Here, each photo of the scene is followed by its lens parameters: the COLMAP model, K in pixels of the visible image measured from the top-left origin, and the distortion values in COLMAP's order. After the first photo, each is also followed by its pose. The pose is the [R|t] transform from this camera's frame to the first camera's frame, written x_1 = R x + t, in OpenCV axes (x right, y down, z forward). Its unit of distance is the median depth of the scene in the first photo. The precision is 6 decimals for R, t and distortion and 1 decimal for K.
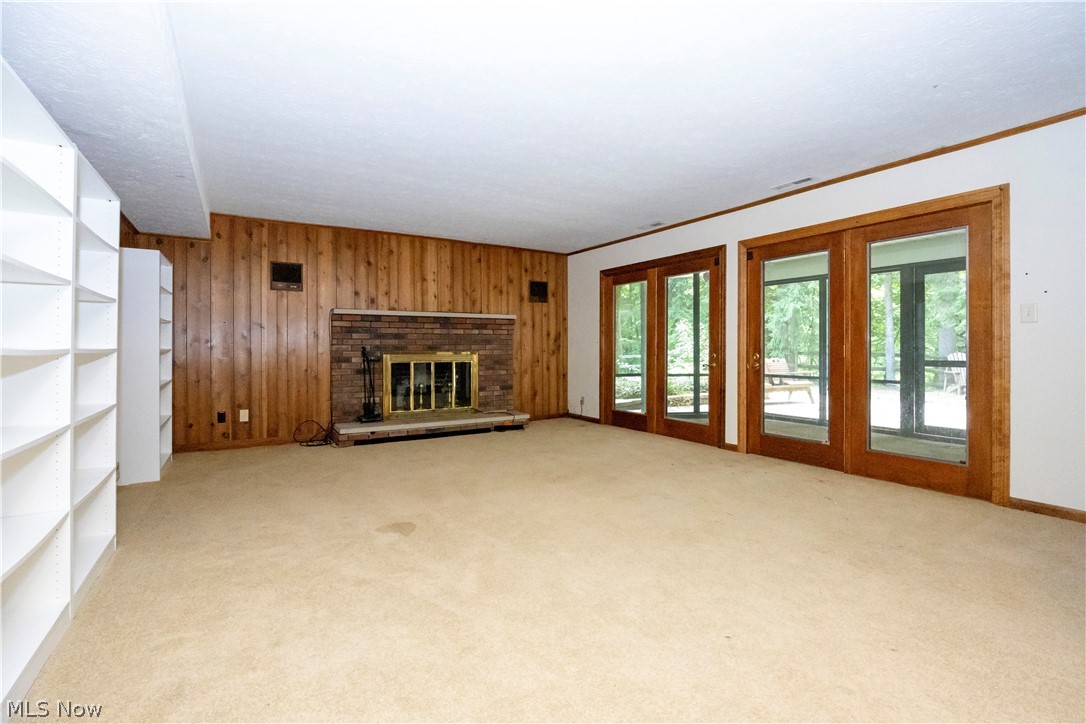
lens RADIAL K [[525.0, 0, 544.7], [0, 525.0, 348.7], [0, 0, 1]] dist [-0.002432, -0.000350]
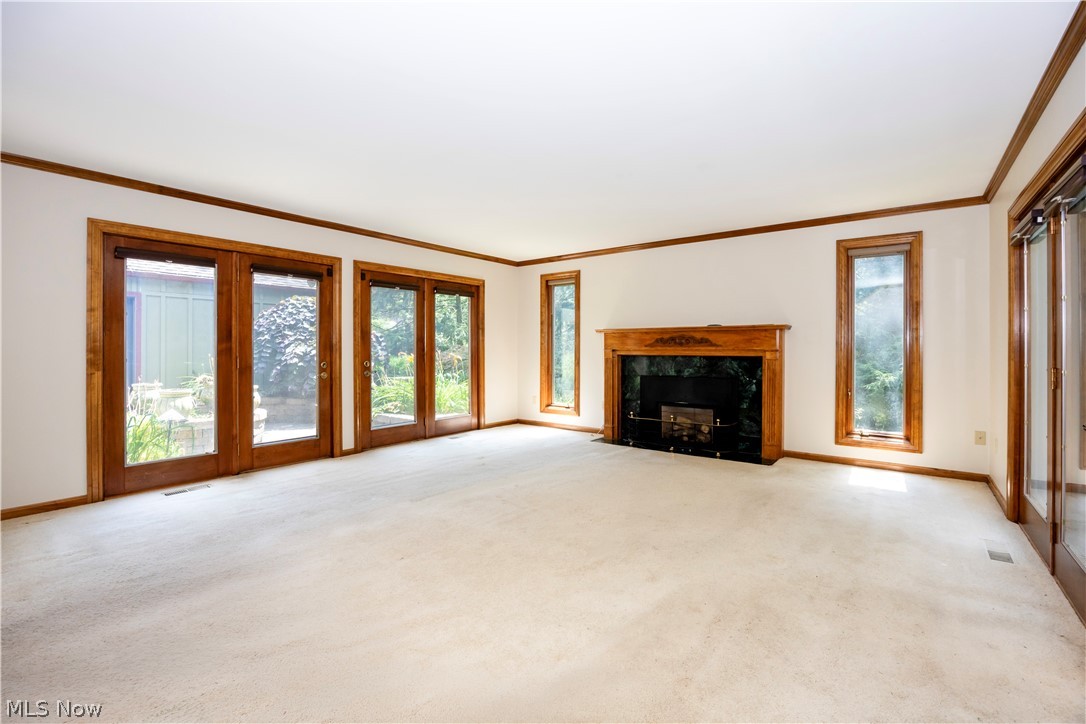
lens RADIAL K [[525.0, 0, 544.7], [0, 525.0, 348.7], [0, 0, 1]] dist [-0.002432, -0.000350]
pose [[-0.400700, -0.006558, 0.916186, -0.800257], [-0.002045, 0.999978, 0.006263, -0.031074], [-0.916207, 0.000636, -0.400704, 1.080286]]
